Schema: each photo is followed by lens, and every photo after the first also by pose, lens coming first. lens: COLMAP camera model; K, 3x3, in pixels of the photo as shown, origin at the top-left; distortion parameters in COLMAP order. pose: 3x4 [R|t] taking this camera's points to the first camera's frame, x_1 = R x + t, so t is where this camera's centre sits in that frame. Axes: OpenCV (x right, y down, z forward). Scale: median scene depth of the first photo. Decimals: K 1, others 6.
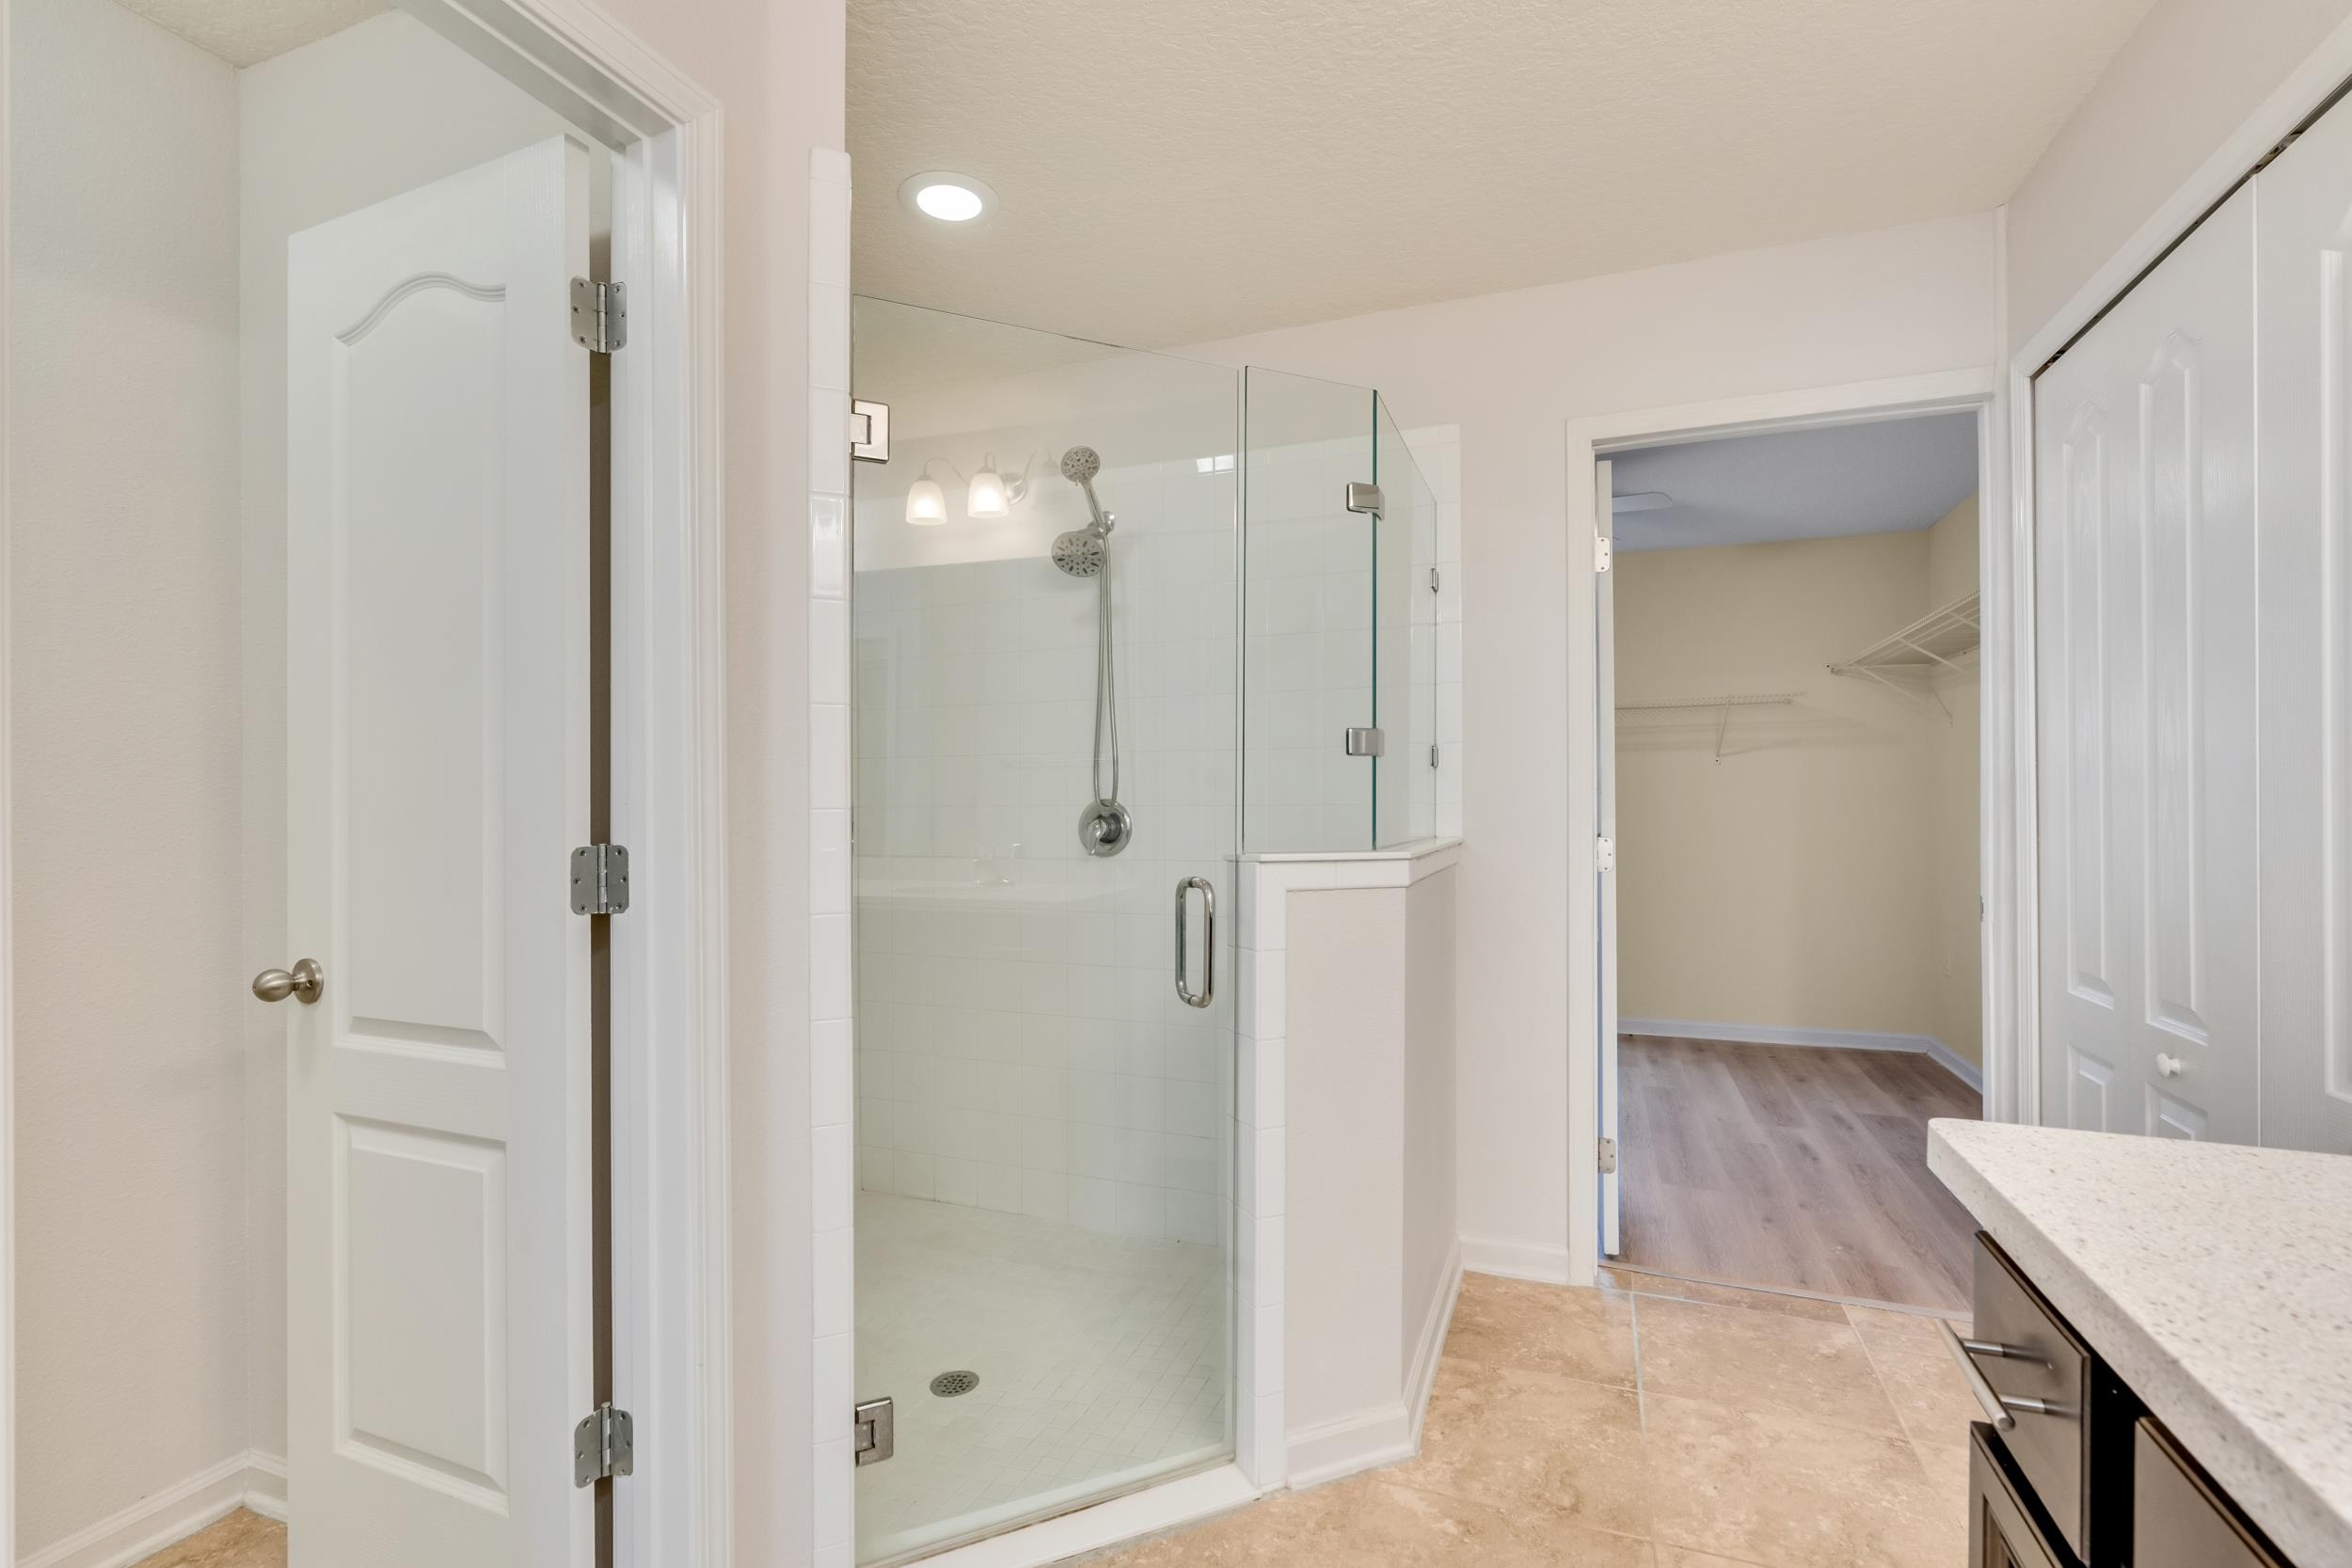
lens RADIAL K [[1073.5, 0, 1174.7], [0, 1073.5, 807.6], [0, 0, 1]] dist [-0.004025, -0.000089]
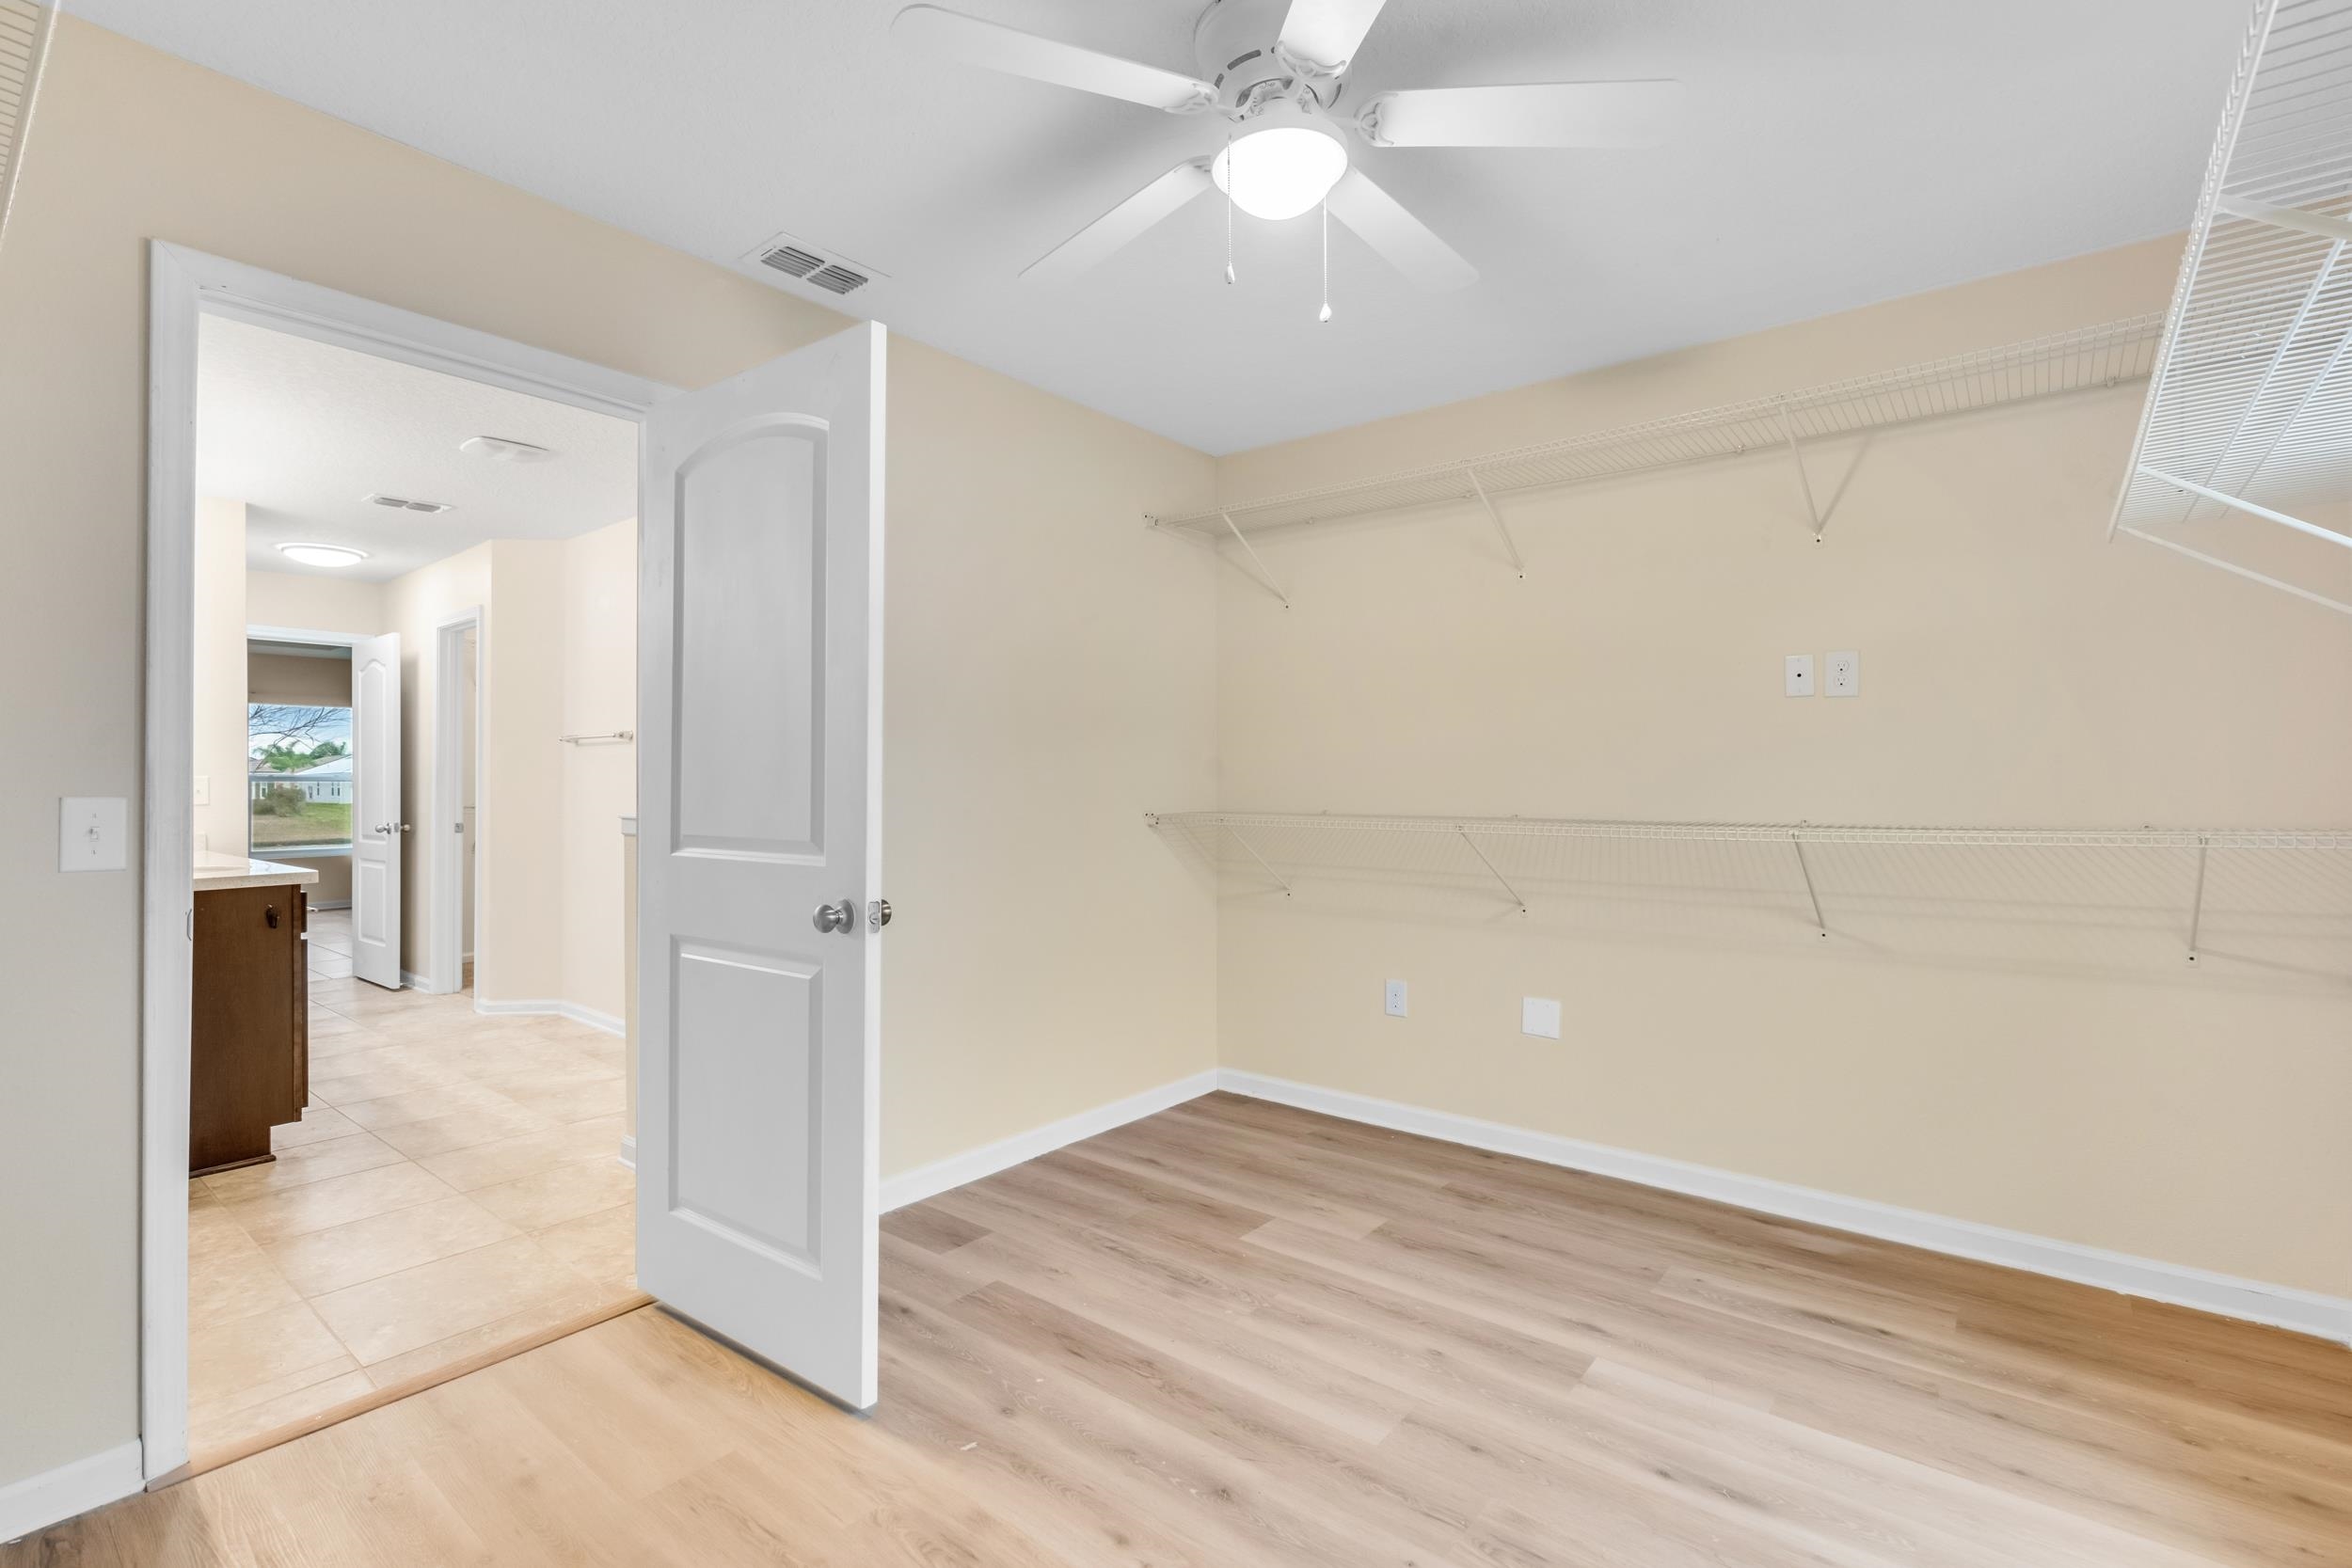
lens RADIAL K [[1080.3, 0, 1176.0], [0, 1080.3, 782.1], [0, 0, 1]] dist [-0.002319, 0.000291]
pose [[-0.319881, -0.003056, -0.947453, 1.517981], [-0.001247, 0.999995, -0.002805, -0.007301], [0.947457, 0.000284, -0.319883, 2.309217]]
